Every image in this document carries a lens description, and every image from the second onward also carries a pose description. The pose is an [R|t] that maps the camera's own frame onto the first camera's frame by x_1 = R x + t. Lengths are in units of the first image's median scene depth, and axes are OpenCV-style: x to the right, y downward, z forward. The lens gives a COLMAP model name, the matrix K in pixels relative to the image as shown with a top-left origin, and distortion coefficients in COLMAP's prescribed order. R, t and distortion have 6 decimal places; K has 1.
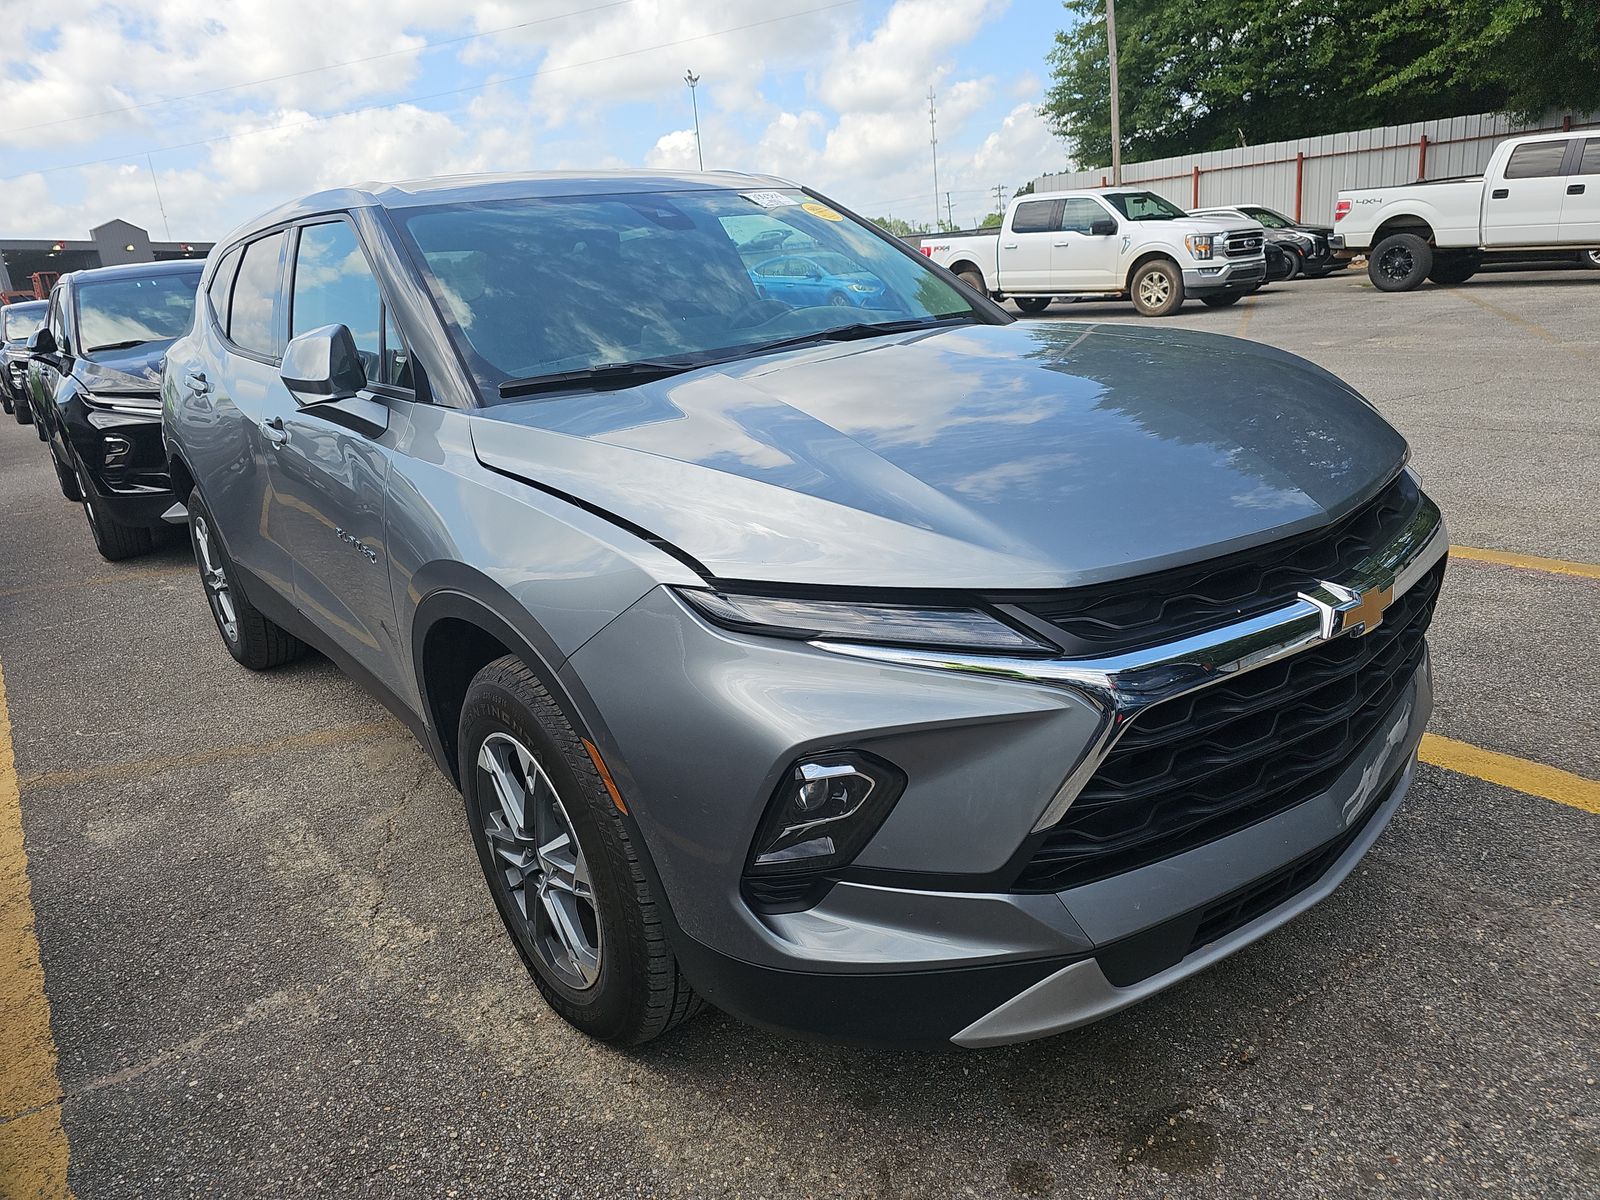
lens RADIAL K [[1145.1, 0, 773.4], [0, 1145.1, 603.7], [0, 0, 1]] dist [0.036461, -0.049252]
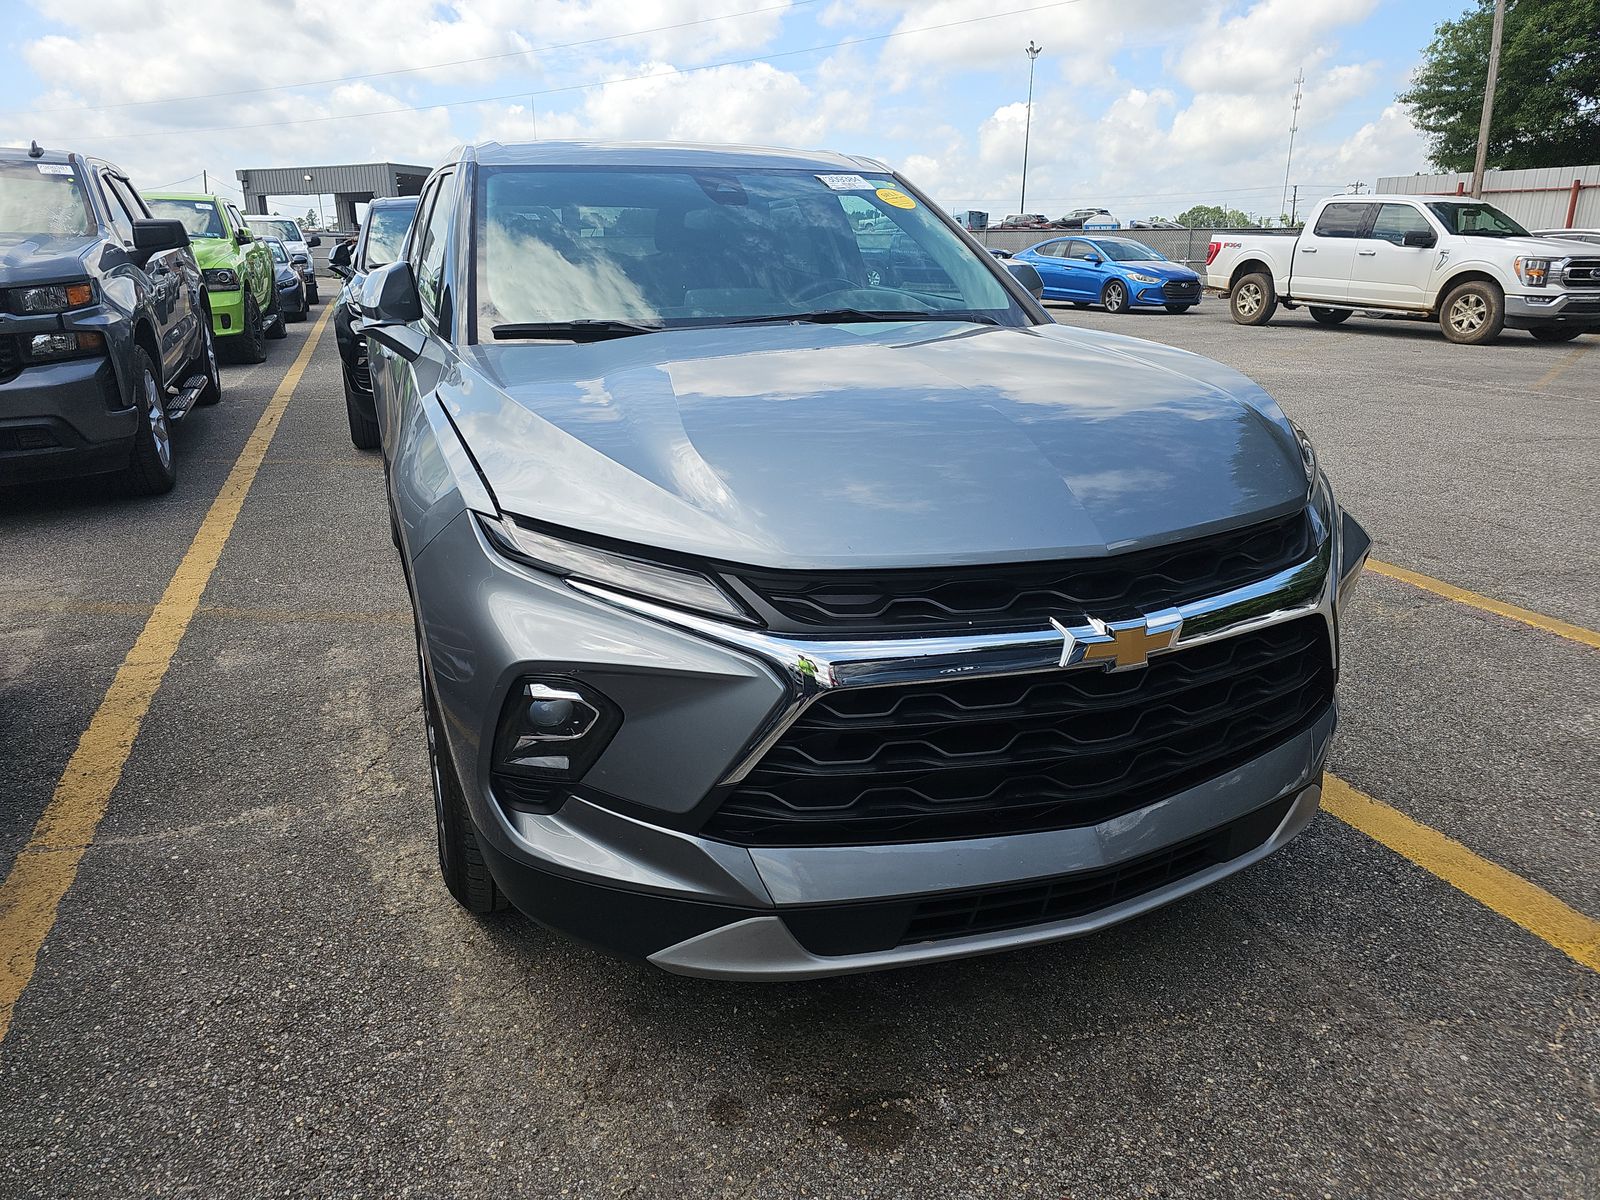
lens RADIAL K [[1145.1, 0, 773.4], [0, 1145.1, 603.7], [0, 0, 1]] dist [0.036461, -0.049252]
pose [[0.946233, 0.175592, -0.271682, 0.103919], [-0.168227, 0.984461, 0.050360, -0.006702], [0.276303, -0.001948, 0.961069, -0.005059]]
